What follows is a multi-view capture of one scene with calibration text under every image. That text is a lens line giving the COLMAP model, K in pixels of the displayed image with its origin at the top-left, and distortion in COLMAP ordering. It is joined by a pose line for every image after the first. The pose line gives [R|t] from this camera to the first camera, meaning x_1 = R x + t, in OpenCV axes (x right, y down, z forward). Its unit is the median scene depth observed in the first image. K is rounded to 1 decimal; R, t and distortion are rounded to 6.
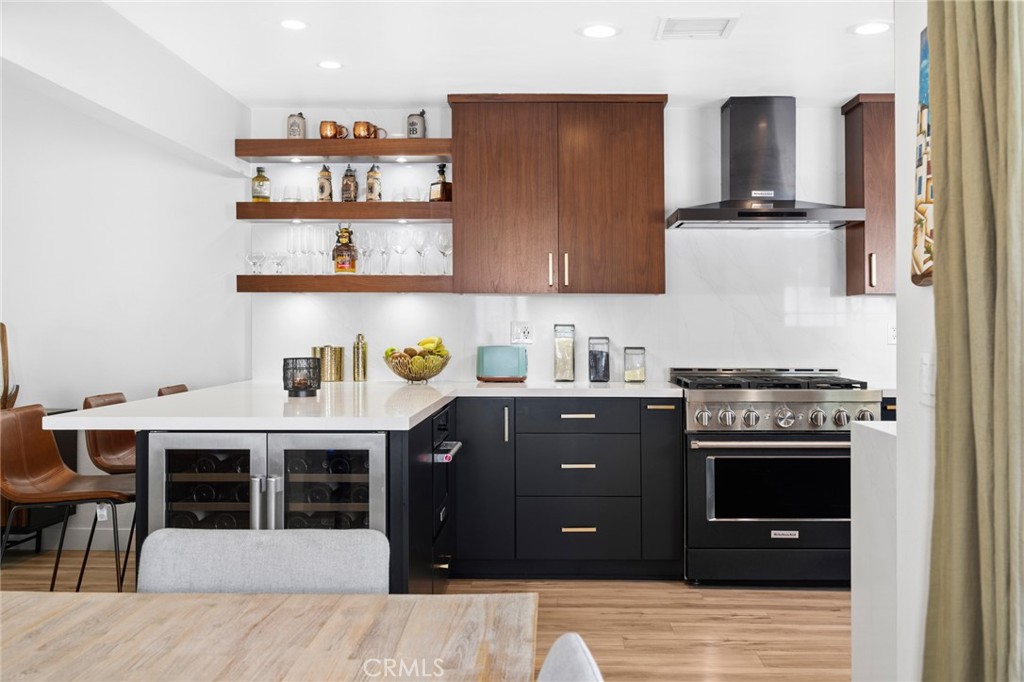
lens RADIAL K [[1003.3, 0, 540.4], [0, 1003.3, 321.5], [0, 0, 1]] dist [0.012644, 0.000000]
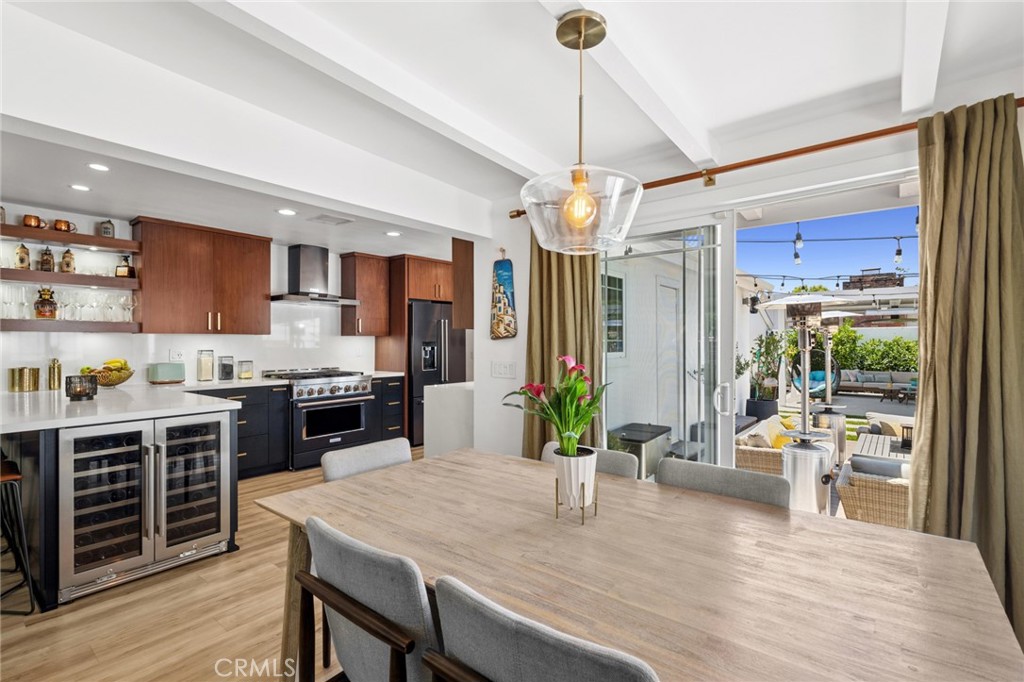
lens RADIAL K [[471.0, 0, 515.5], [0, 471.0, 339.6], [0, 0, 1]] dist [0.000168, 0.000567]
pose [[0.611079, 0.000459, 0.791569, -0.329494], [0.002636, 0.999993, -0.002616, -0.013285], [-0.791565, 0.003685, 0.611074, 0.012603]]
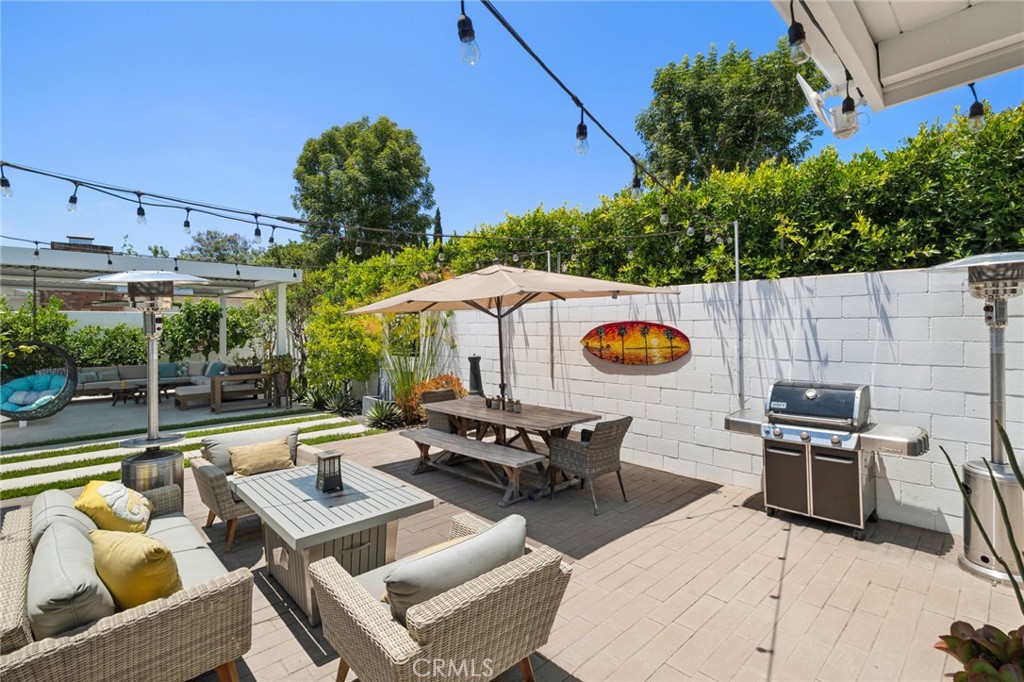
lens RADIAL K [[471.0, 0, 517.0], [0, 471.0, 333.3], [0, 0, 1]] dist [0.000168, 0.000567]
pose [[-0.713098, -0.006561, 0.701033, 0.294536], [0.002704, 0.999923, 0.012109, -0.005056], [-0.701059, 0.010530, -0.713026, 0.239099]]
